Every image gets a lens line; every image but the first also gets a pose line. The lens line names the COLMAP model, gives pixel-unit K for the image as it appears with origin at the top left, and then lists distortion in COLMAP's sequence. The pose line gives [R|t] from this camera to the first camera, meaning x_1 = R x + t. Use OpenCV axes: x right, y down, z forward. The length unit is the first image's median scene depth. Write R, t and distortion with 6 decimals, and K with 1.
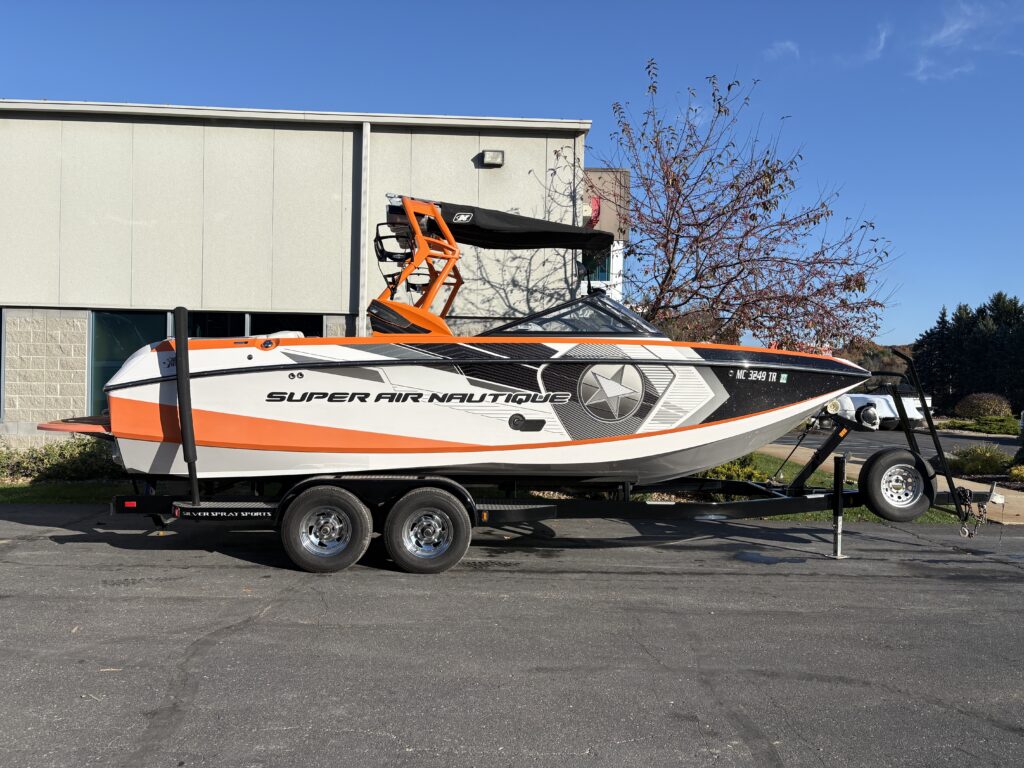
lens RADIAL K [[774.0, 0, 516.7], [0, 774.0, 421.6], [0, 0, 1]] dist [0.048679, -0.056125]
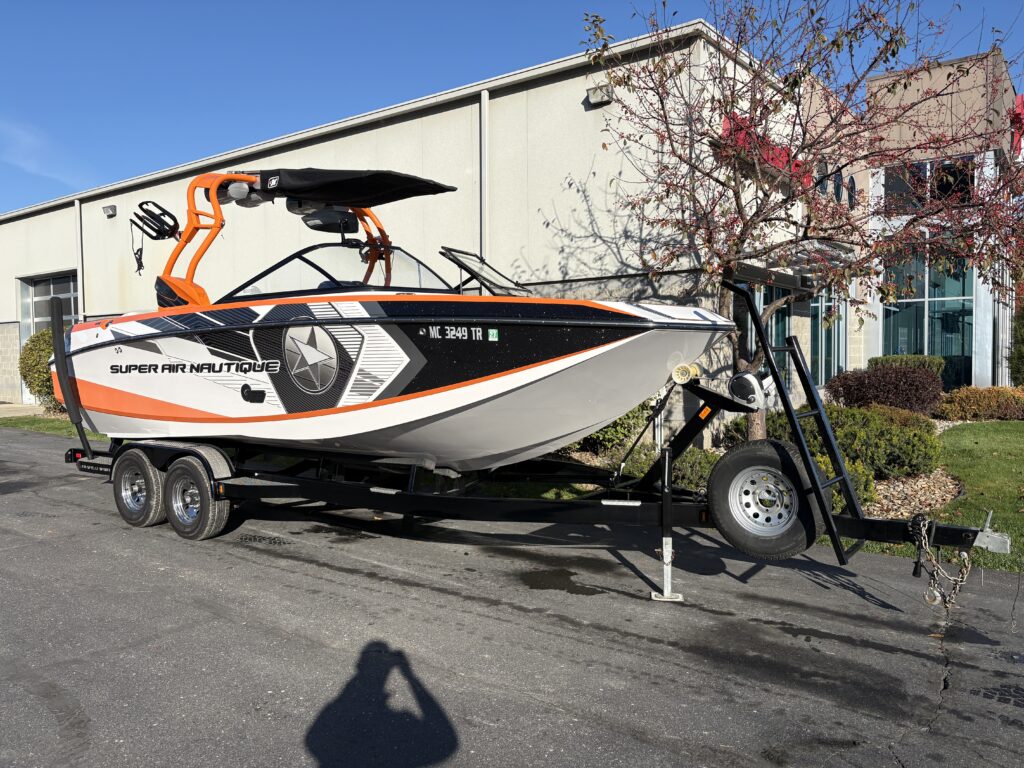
lens RADIAL K [[774.0, 0, 504.1], [0, 774.0, 410.5], [0, 0, 1]] dist [0.048679, -0.056125]
pose [[0.770575, 0.019594, -0.637048, 0.843517], [-0.008361, 0.999752, 0.020637, 0.000303], [0.637294, -0.010576, 0.770548, 0.463140]]
